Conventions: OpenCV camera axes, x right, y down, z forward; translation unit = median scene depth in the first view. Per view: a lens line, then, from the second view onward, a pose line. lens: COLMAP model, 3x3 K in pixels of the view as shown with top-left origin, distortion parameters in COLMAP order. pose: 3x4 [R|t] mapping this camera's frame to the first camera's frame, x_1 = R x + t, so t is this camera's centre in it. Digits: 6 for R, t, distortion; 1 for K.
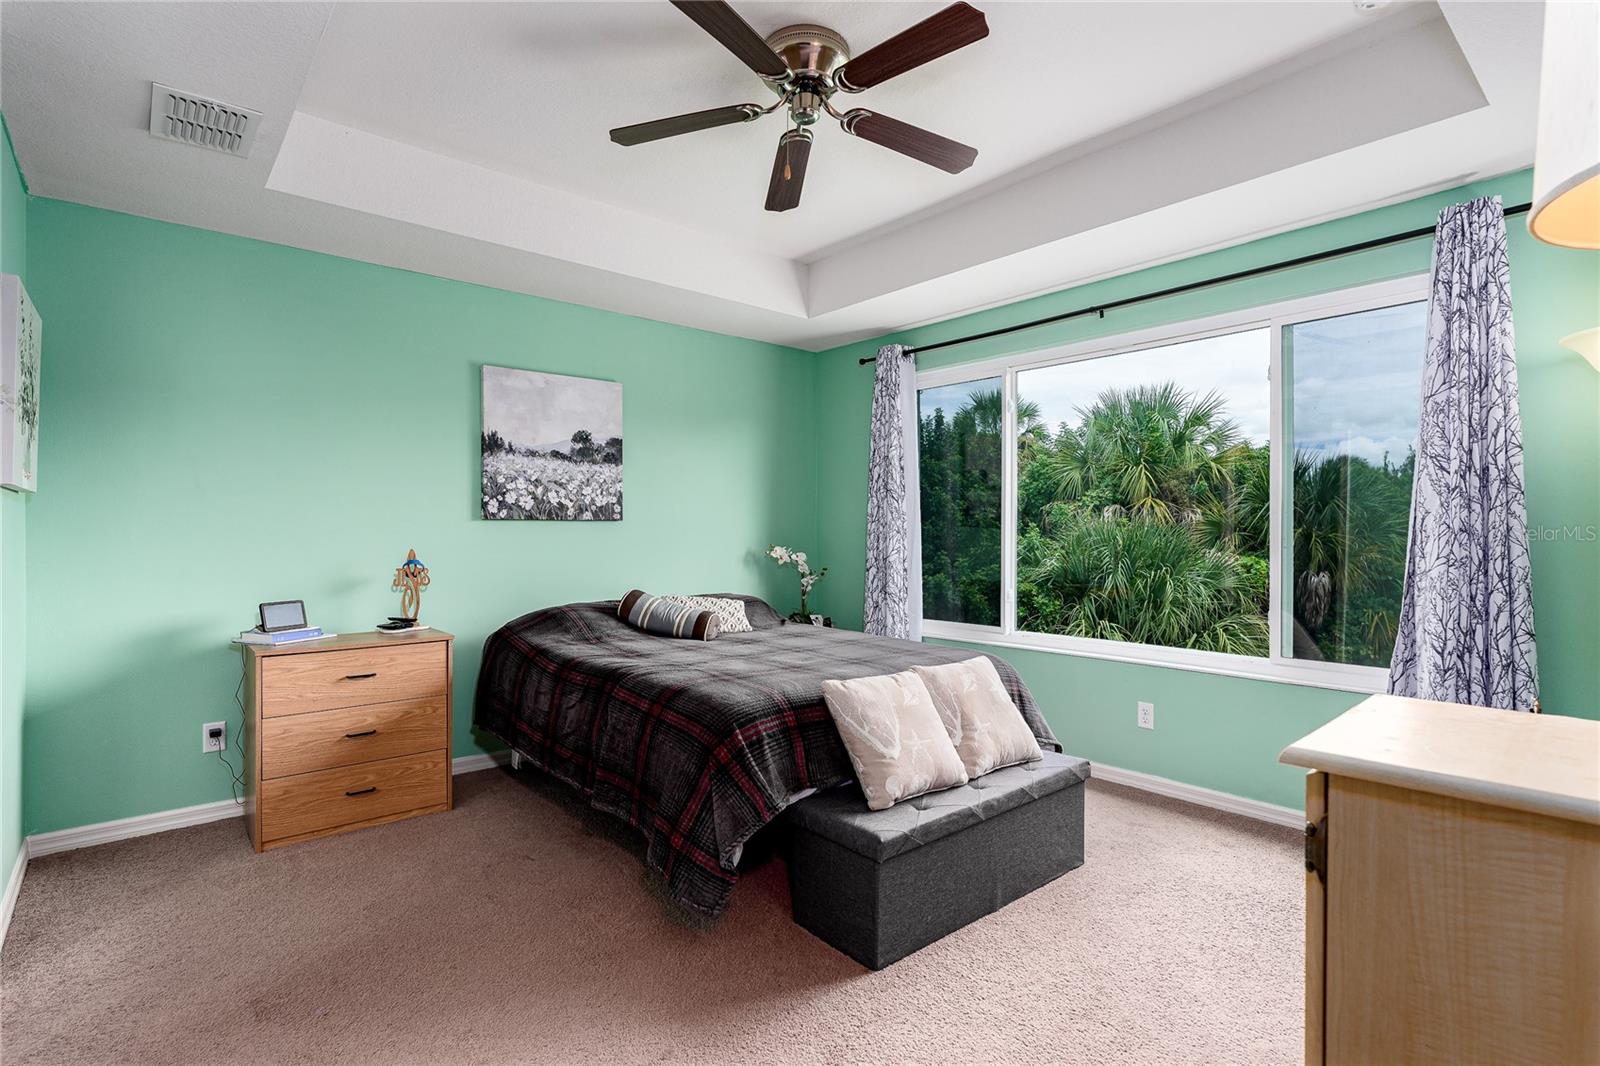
lens RADIAL K [[788.1, 0, 811.4], [0, 788.1, 533.5], [0, 0, 1]] dist [-0.008126, 0.001736]
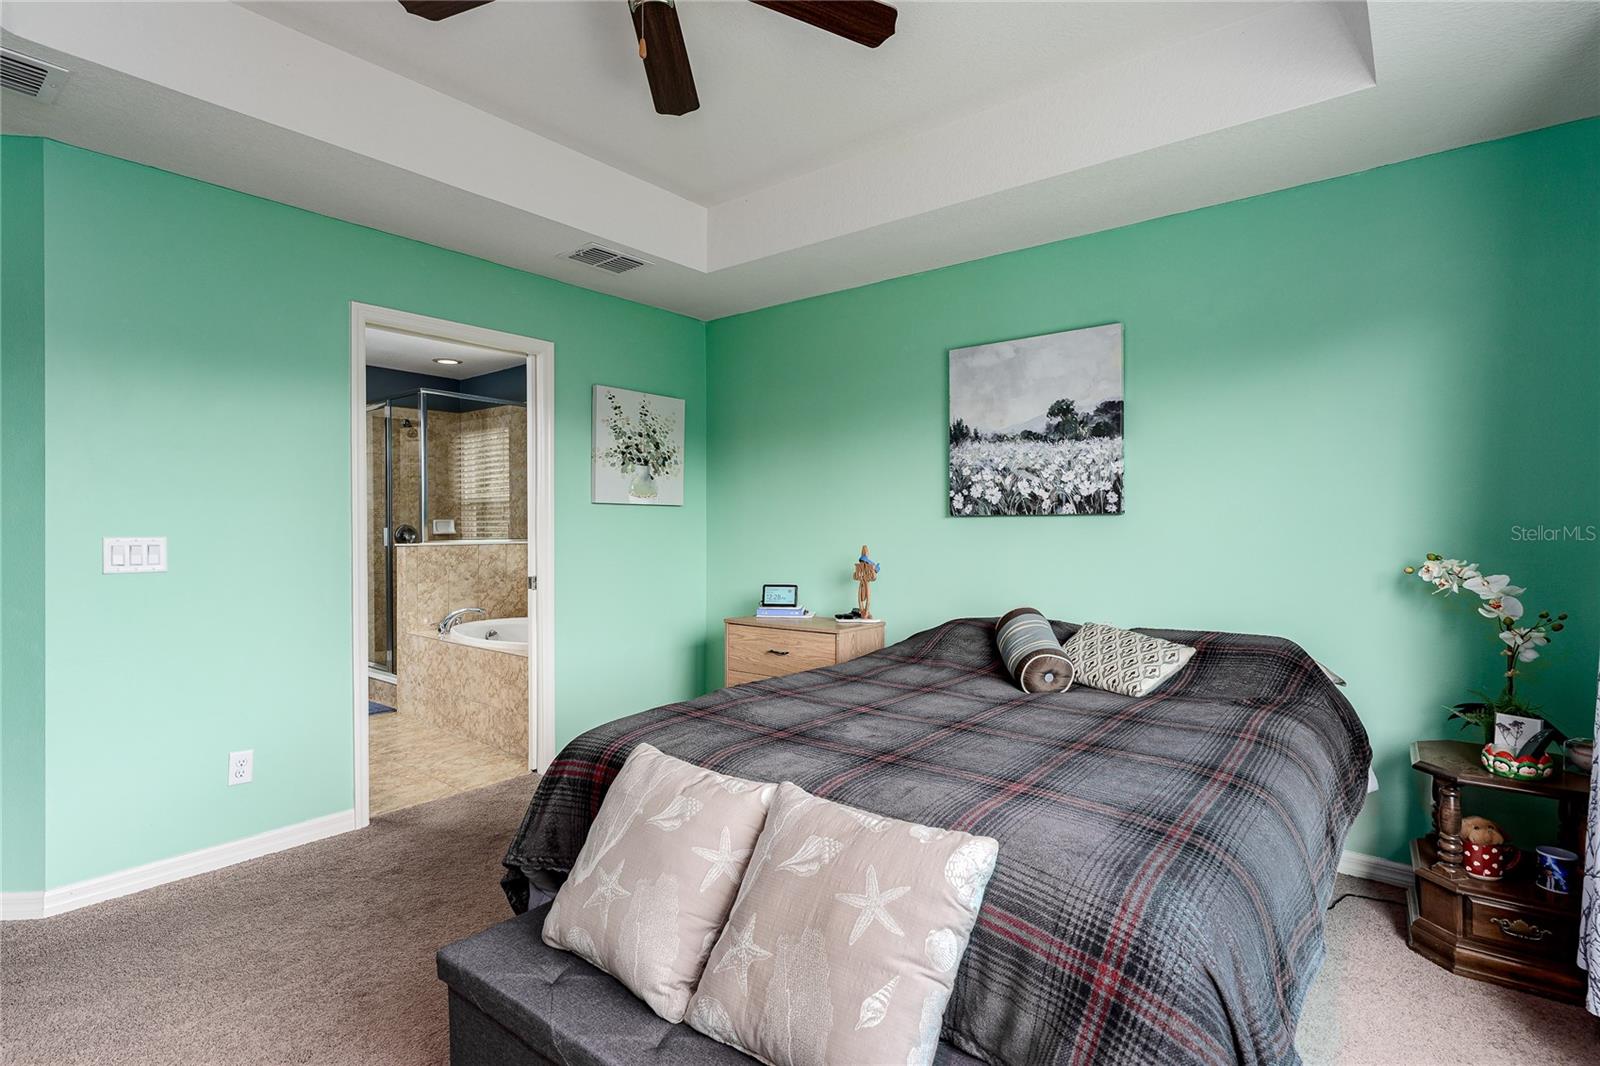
lens RADIAL K [[788.1, 0, 791.1], [0, 788.1, 533.6], [0, 0, 1]] dist [-0.008126, 0.001736]
pose [[0.165163, 0.006263, -0.986246, 0.450620], [-0.002174, 0.999980, 0.005986, -0.002308], [0.986264, 0.001155, 0.165173, 0.628013]]
